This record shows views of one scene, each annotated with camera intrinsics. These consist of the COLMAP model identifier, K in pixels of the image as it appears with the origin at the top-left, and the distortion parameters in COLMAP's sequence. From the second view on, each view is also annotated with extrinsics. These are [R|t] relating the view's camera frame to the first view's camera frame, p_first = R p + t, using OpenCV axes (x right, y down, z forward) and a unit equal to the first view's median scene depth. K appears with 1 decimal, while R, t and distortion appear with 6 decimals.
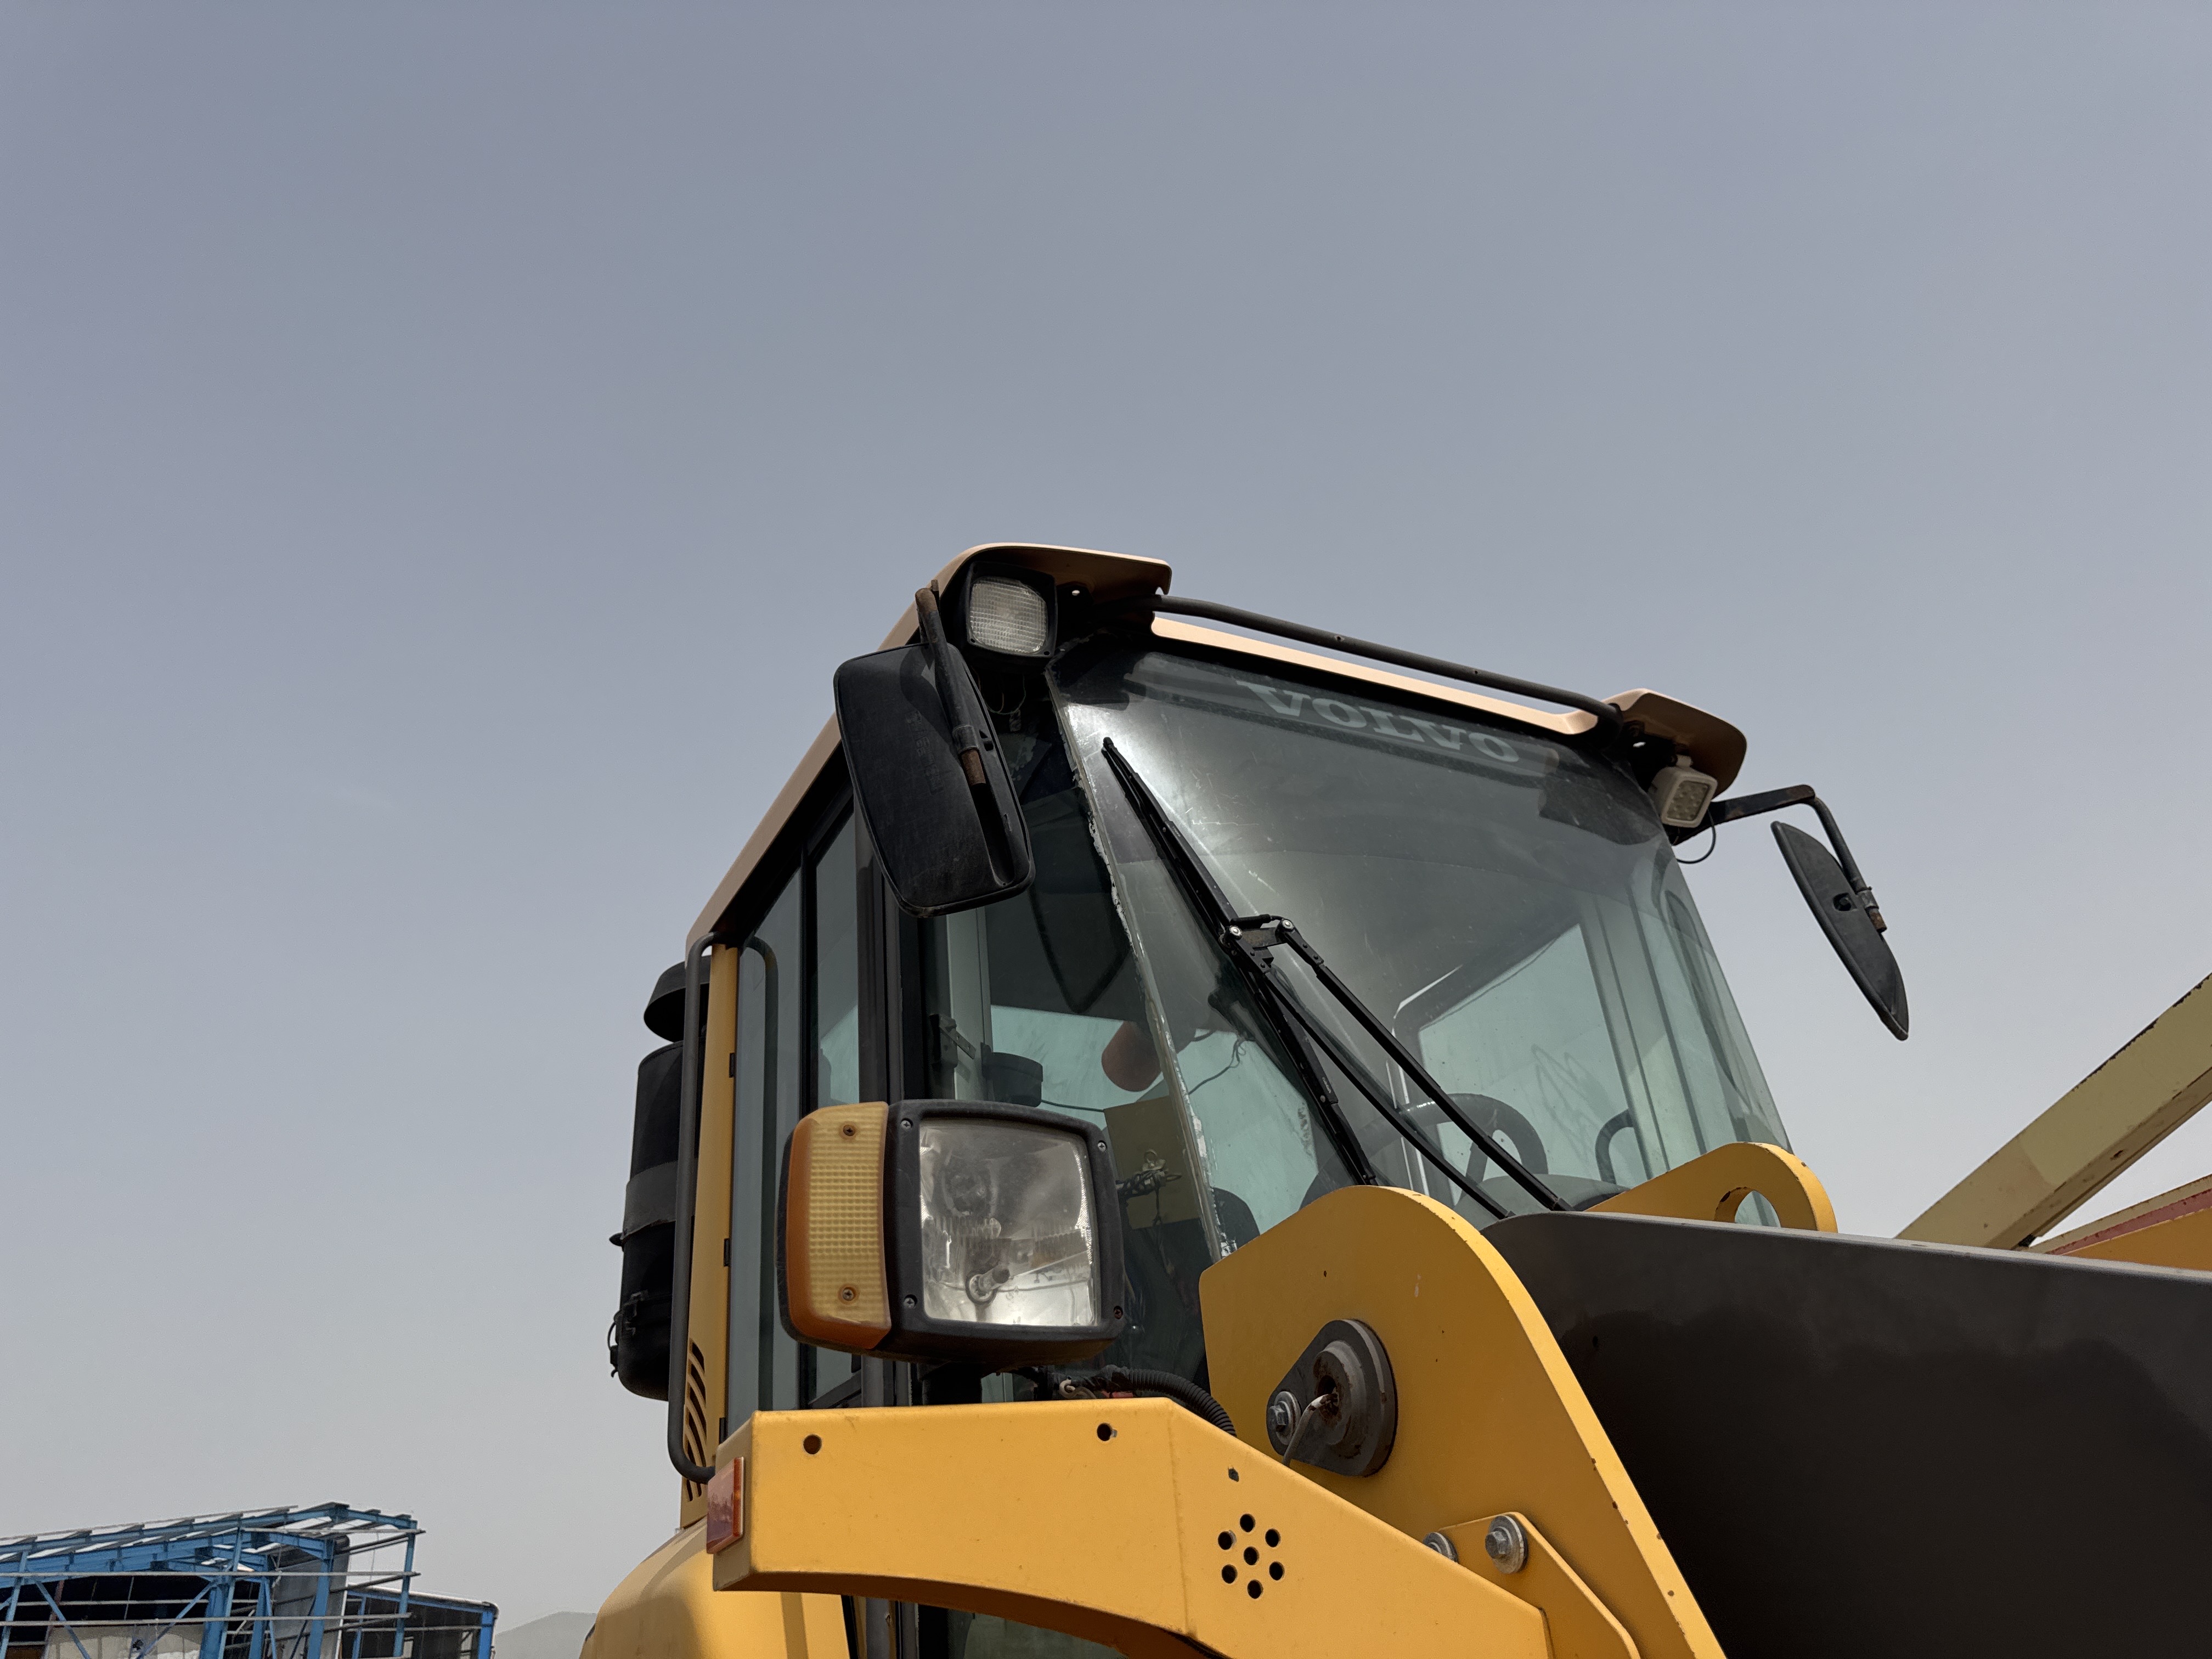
lens RADIAL K [[1587.0, 0, 1064.9], [0, 1587.0, 855.7], [0, 0, 1]] dist [0.034797, -0.051047]
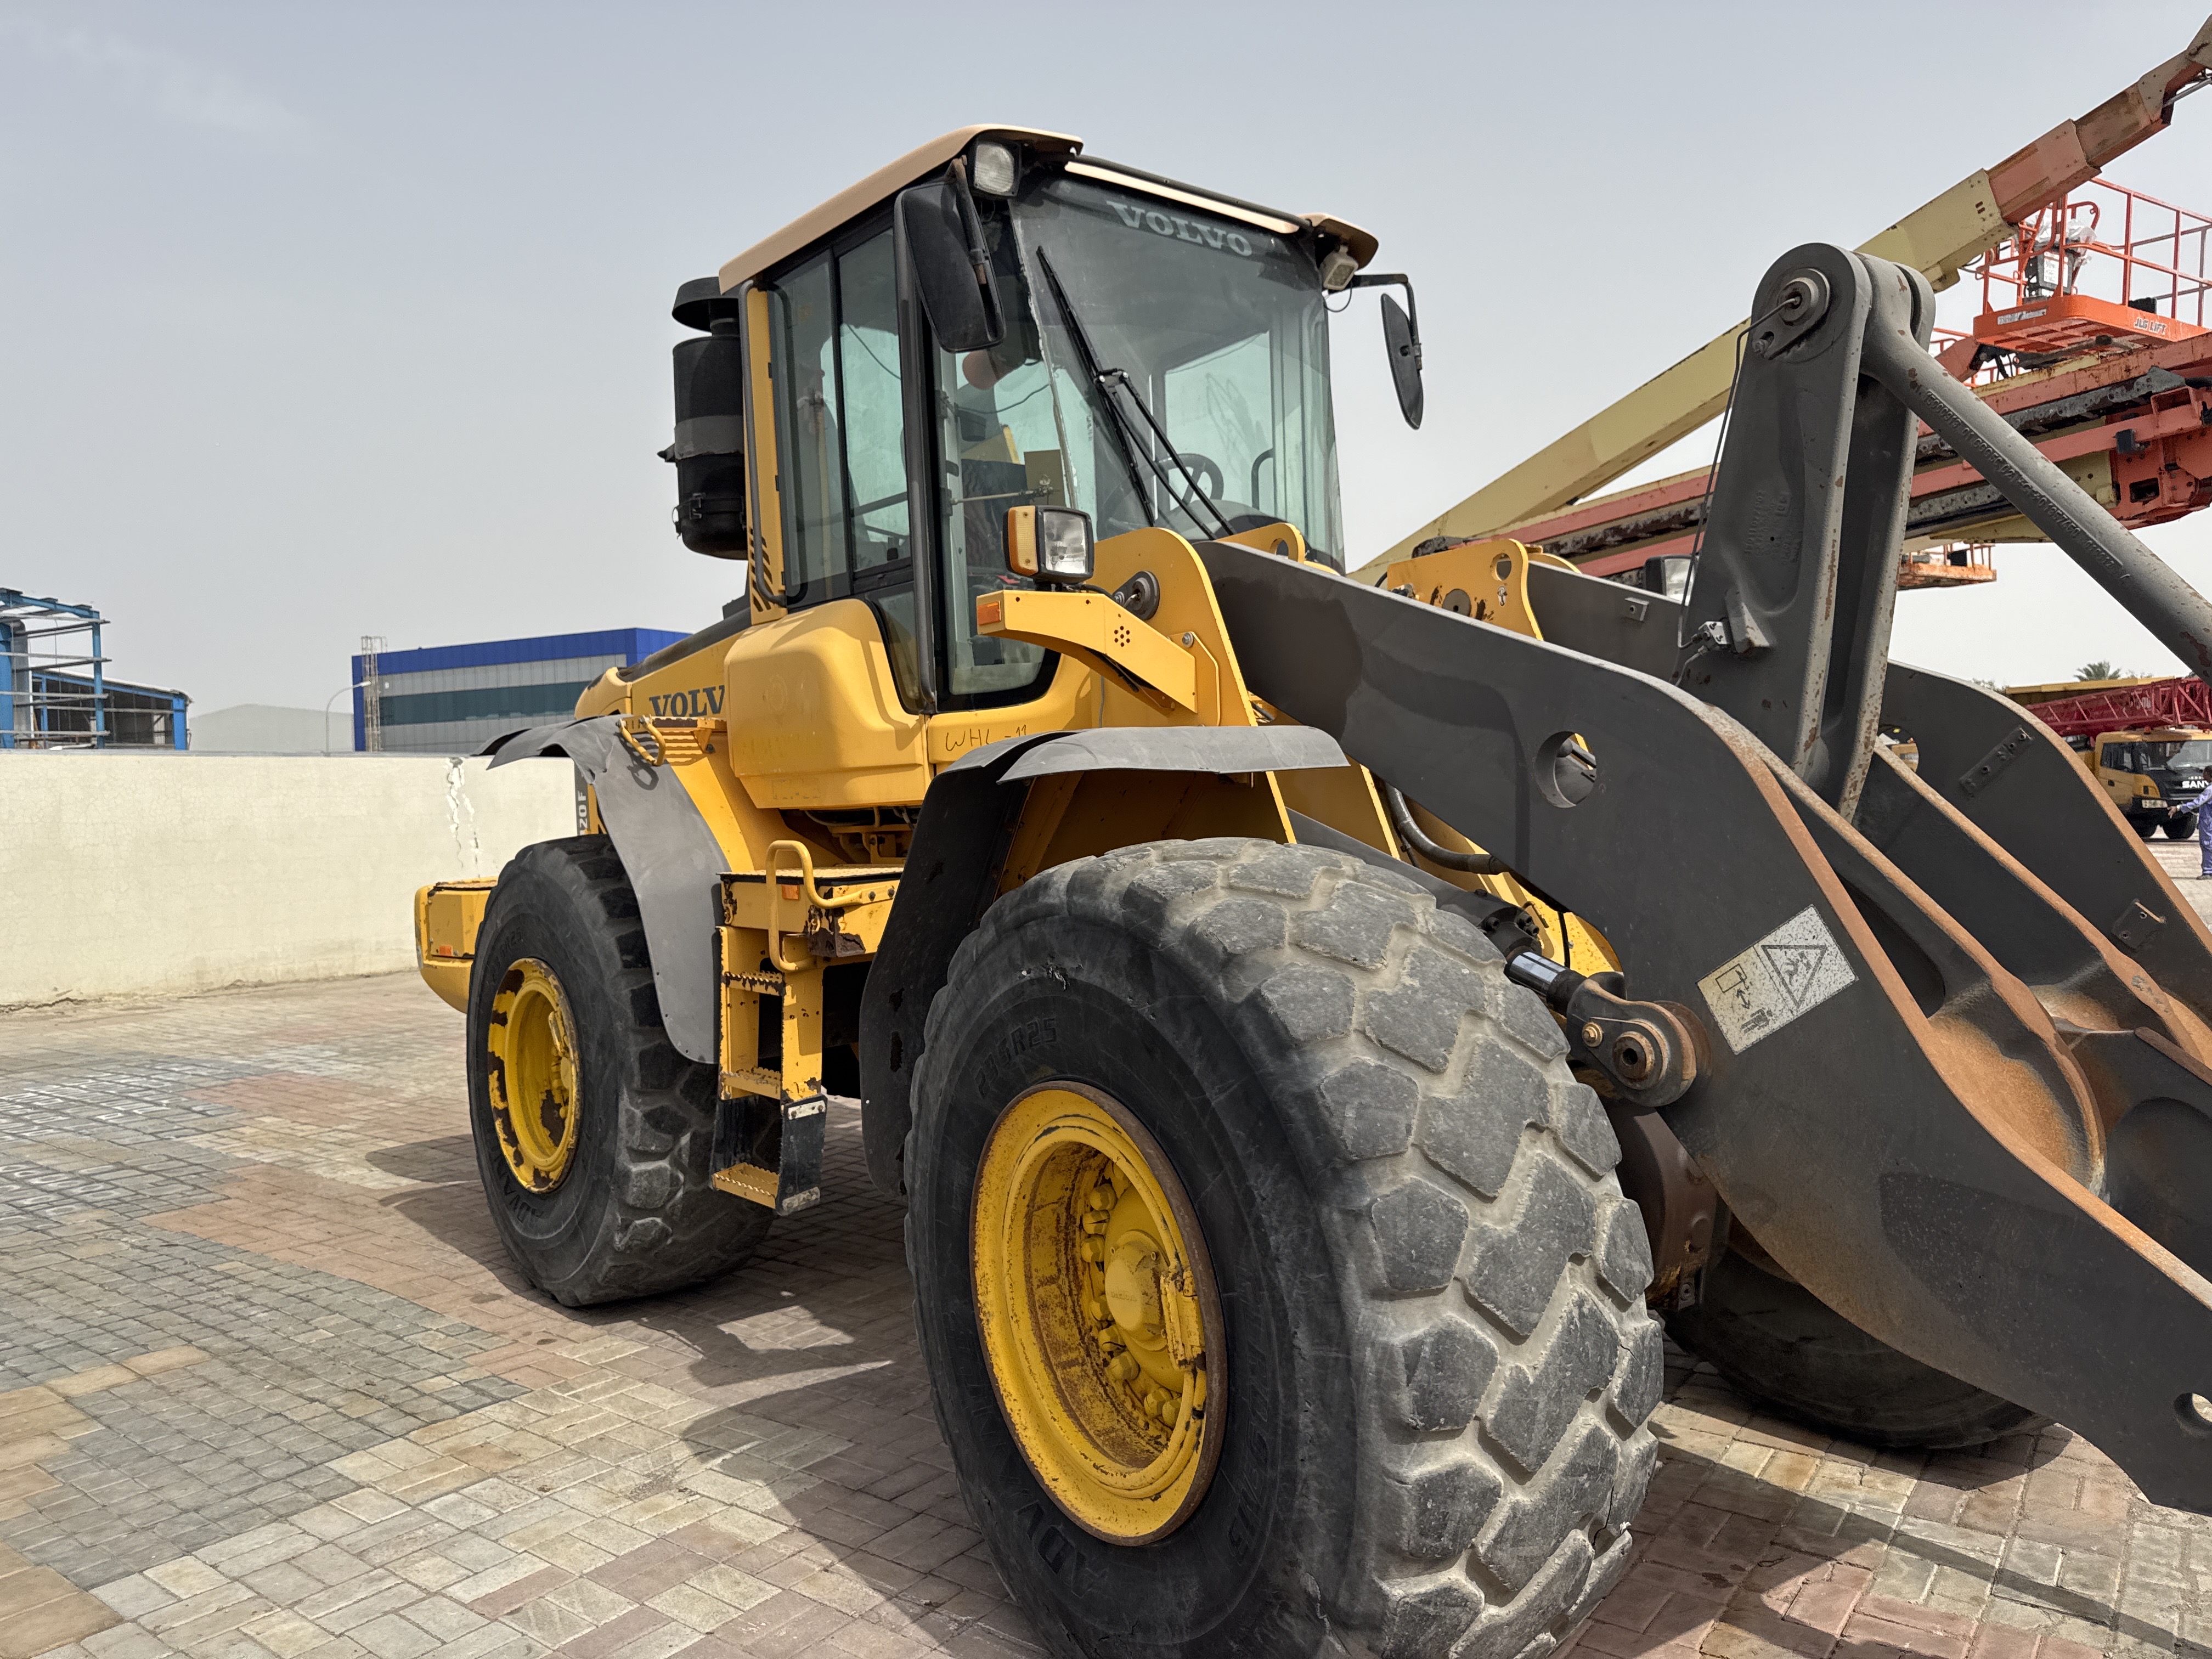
lens RADIAL K [[1587.0, 0, 1118.5], [0, 1587.0, 829.5], [0, 0, 1]] dist [0.034797, -0.051047]
pose [[0.970312, 0.041441, 0.238281, -0.234293], [-0.149572, 0.877038, 0.456545, -0.264920], [-0.190062, -0.478631, 0.857198, -0.739560]]
